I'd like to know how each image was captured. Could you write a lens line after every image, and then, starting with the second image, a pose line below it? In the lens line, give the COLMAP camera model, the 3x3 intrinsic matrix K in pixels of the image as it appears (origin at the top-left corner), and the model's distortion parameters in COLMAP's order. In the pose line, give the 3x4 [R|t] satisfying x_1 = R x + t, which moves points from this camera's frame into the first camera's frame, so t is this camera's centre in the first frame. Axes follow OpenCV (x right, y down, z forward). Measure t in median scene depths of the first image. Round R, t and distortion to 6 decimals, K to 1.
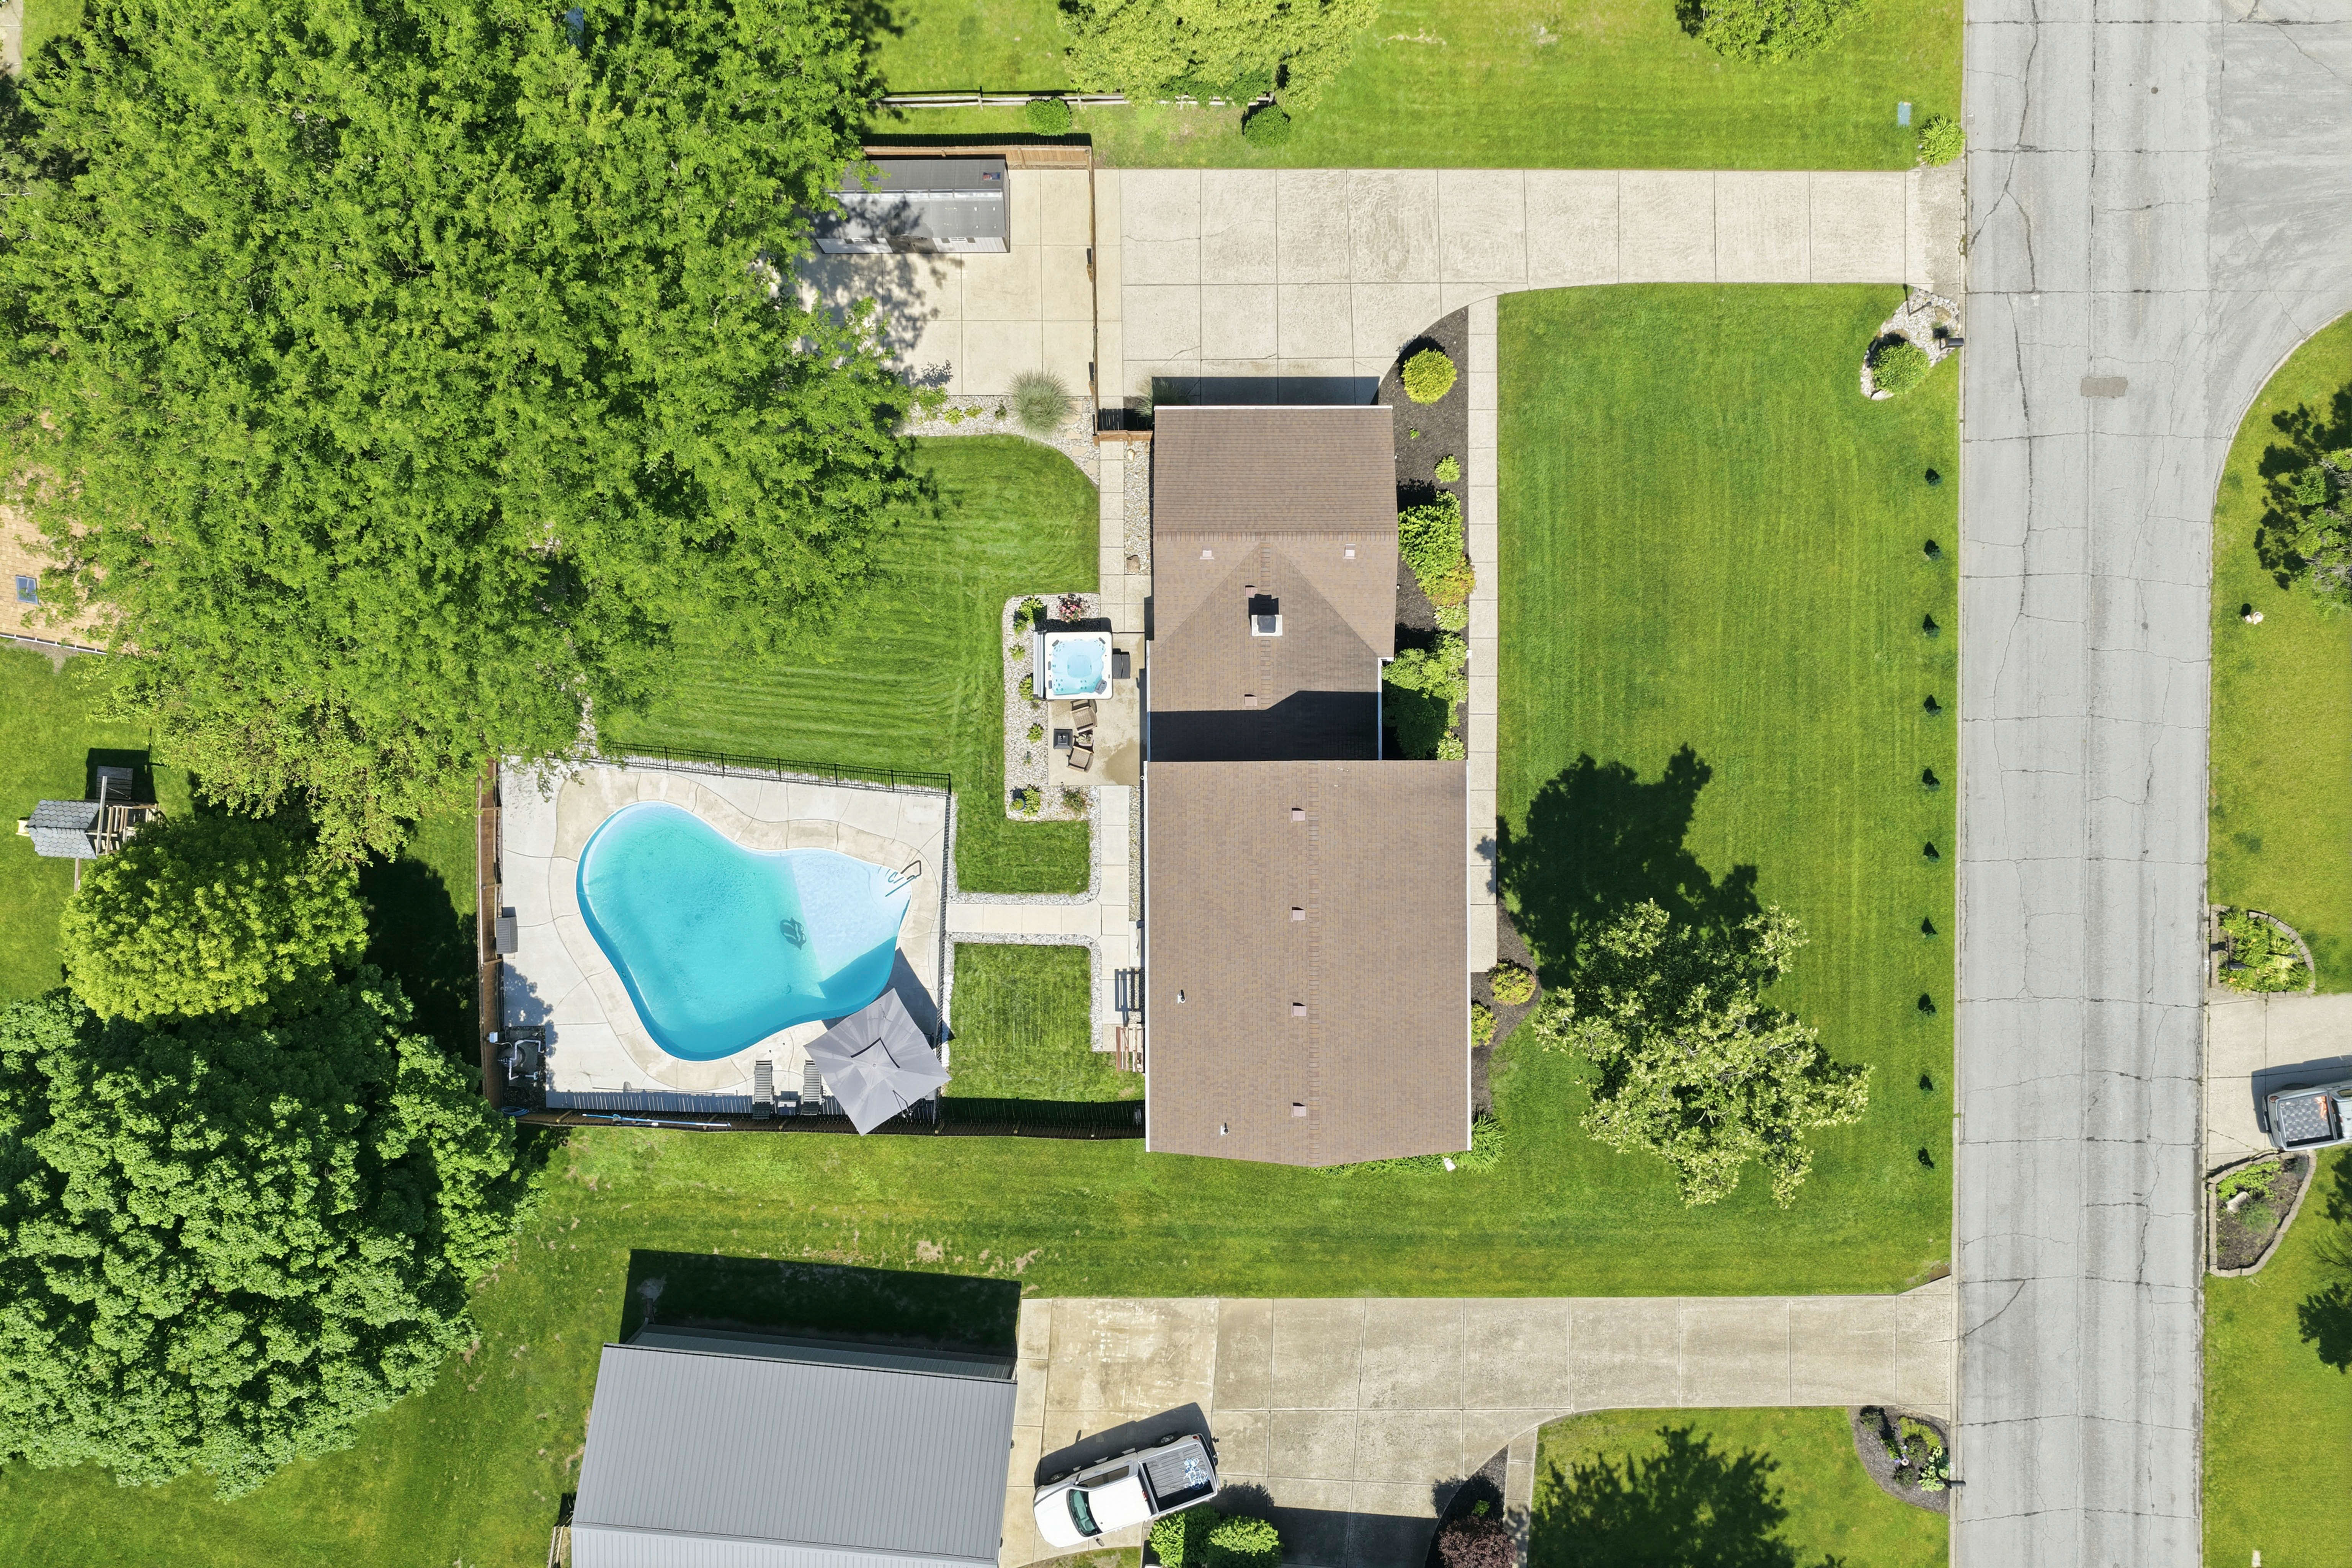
lens RADIAL K [[1972.0, 0, 1166.9], [0, 1972.0, 798.7], [0, 0, 1]] dist [-0.002612, 0.019429]
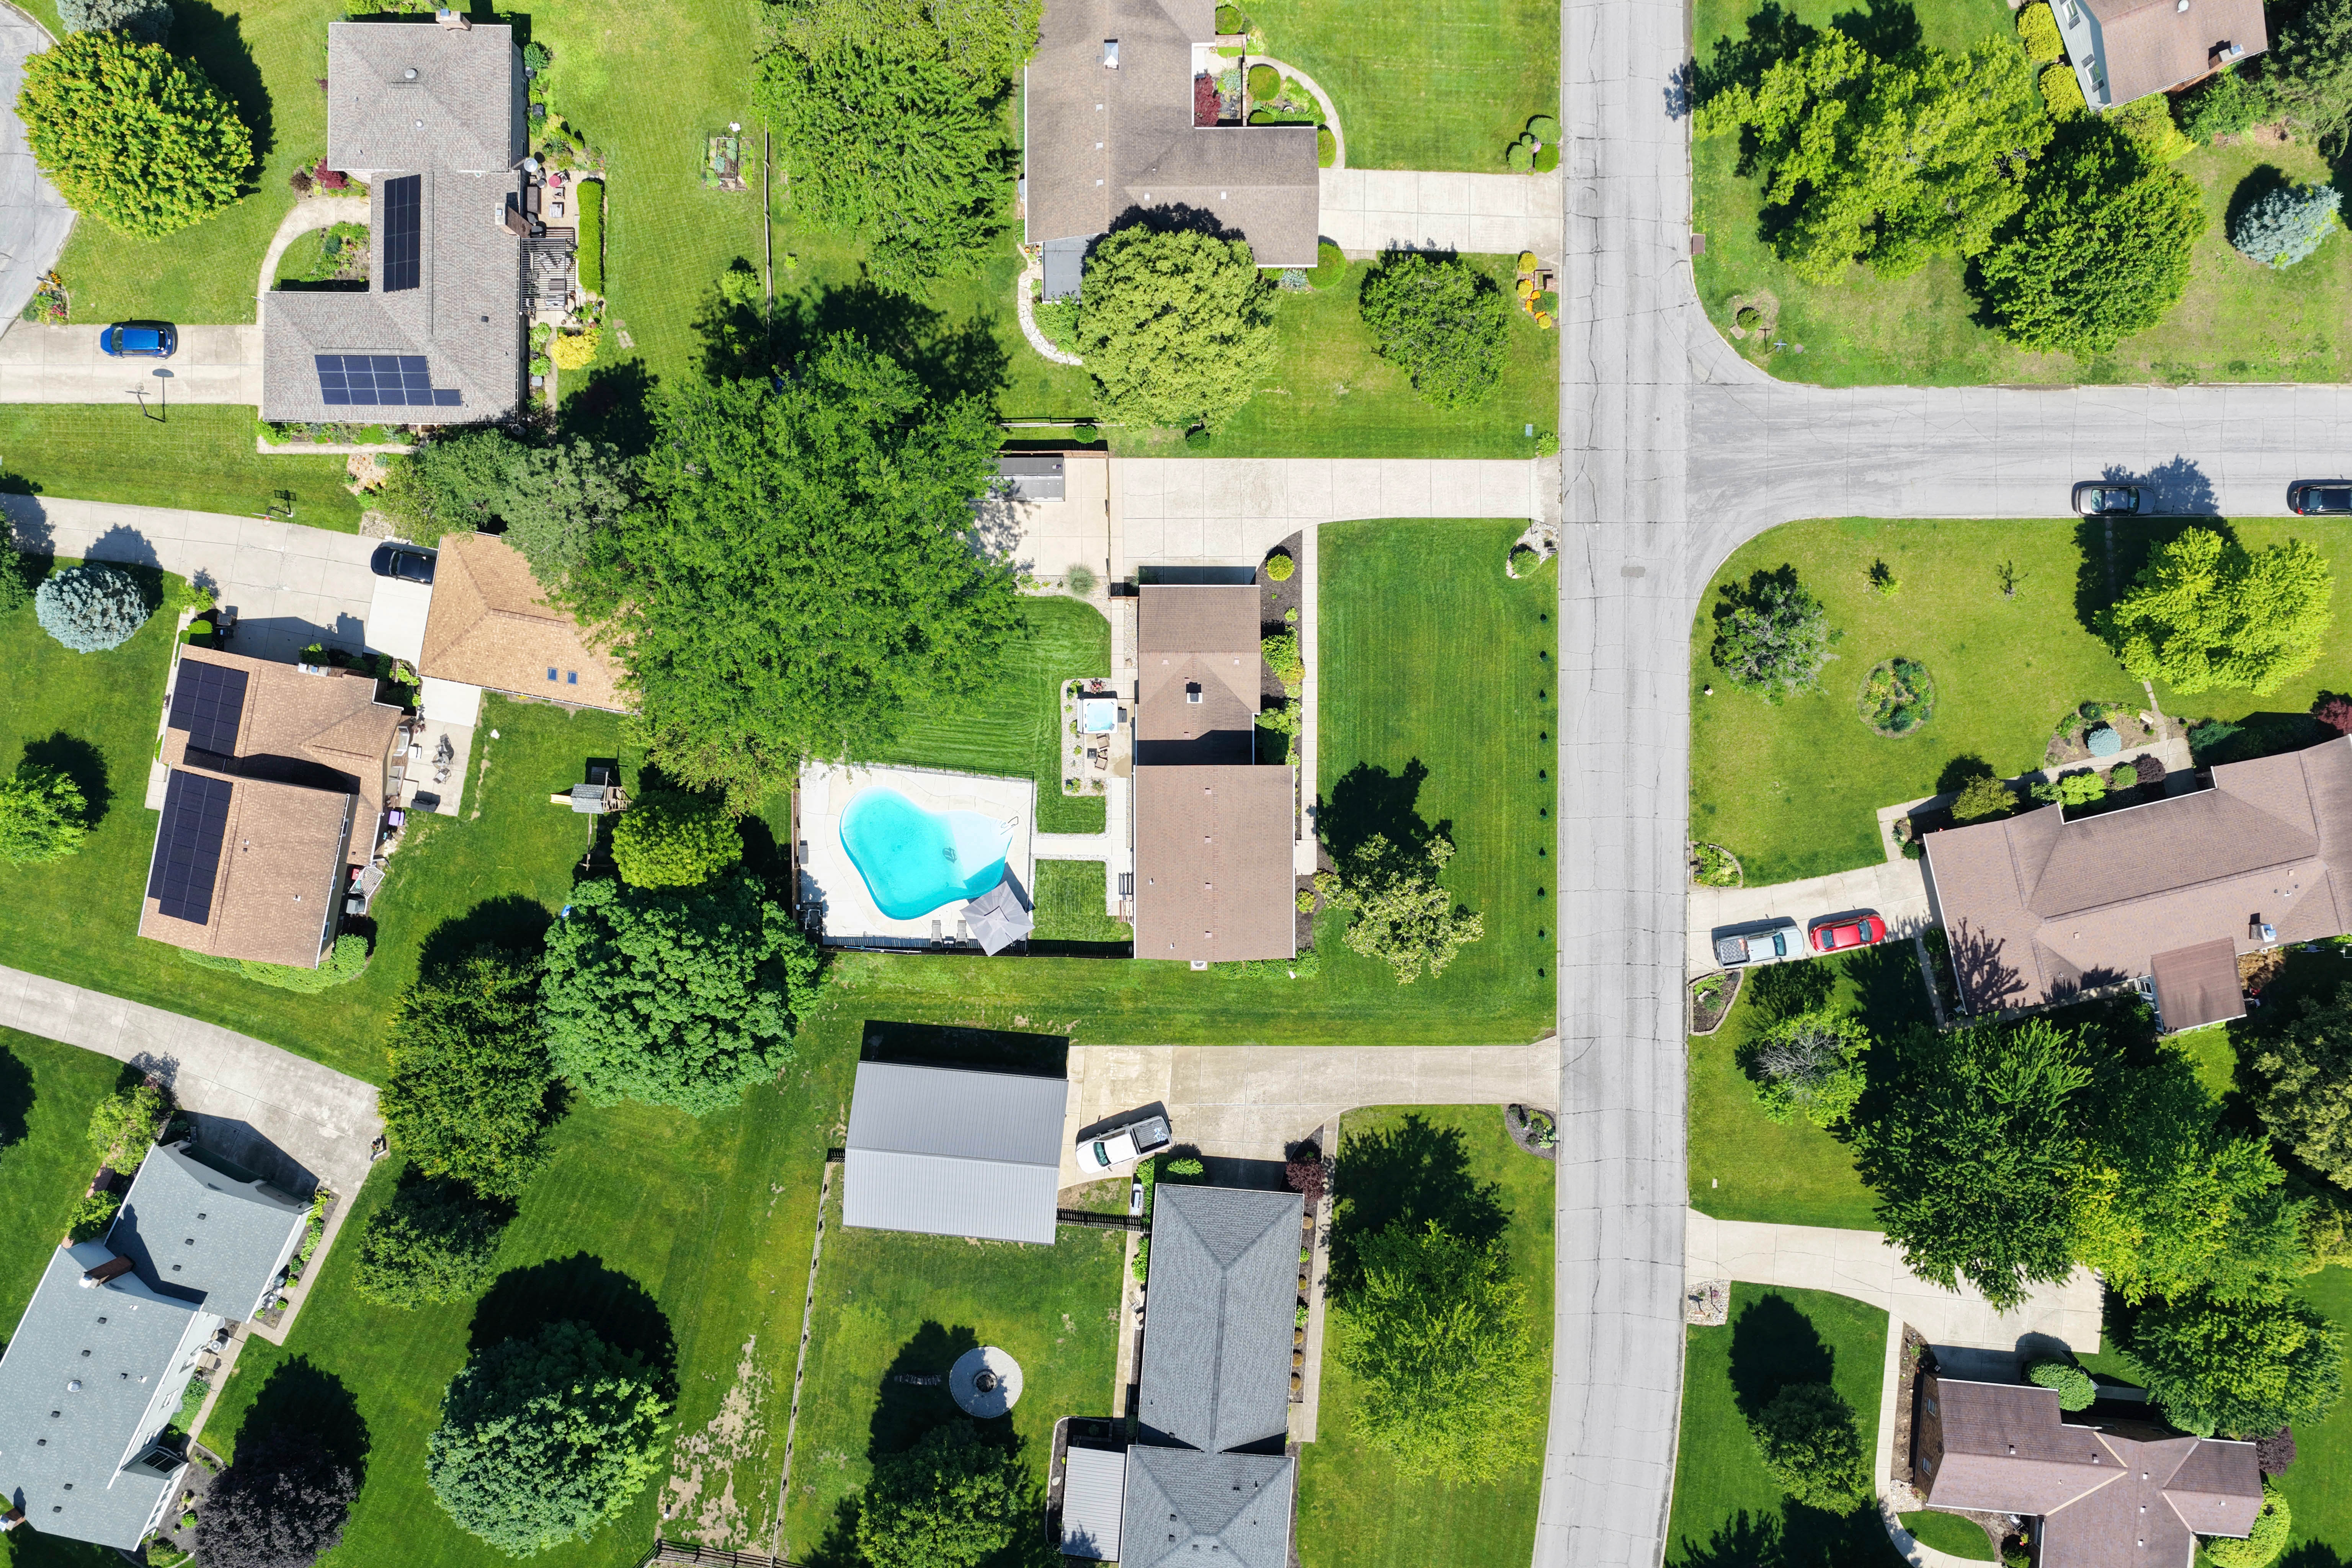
lens RADIAL K [[1972.0, 0, 1192.5], [0, 1972.0, 793.1], [0, 0, 1]] dist [-0.002612, 0.019429]
pose [[0.999900, 0.001889, 0.014037, 0.018583], [-0.001844, 0.999993, -0.003222, 0.014478], [-0.014043, 0.003196, 0.999896, -0.928824]]
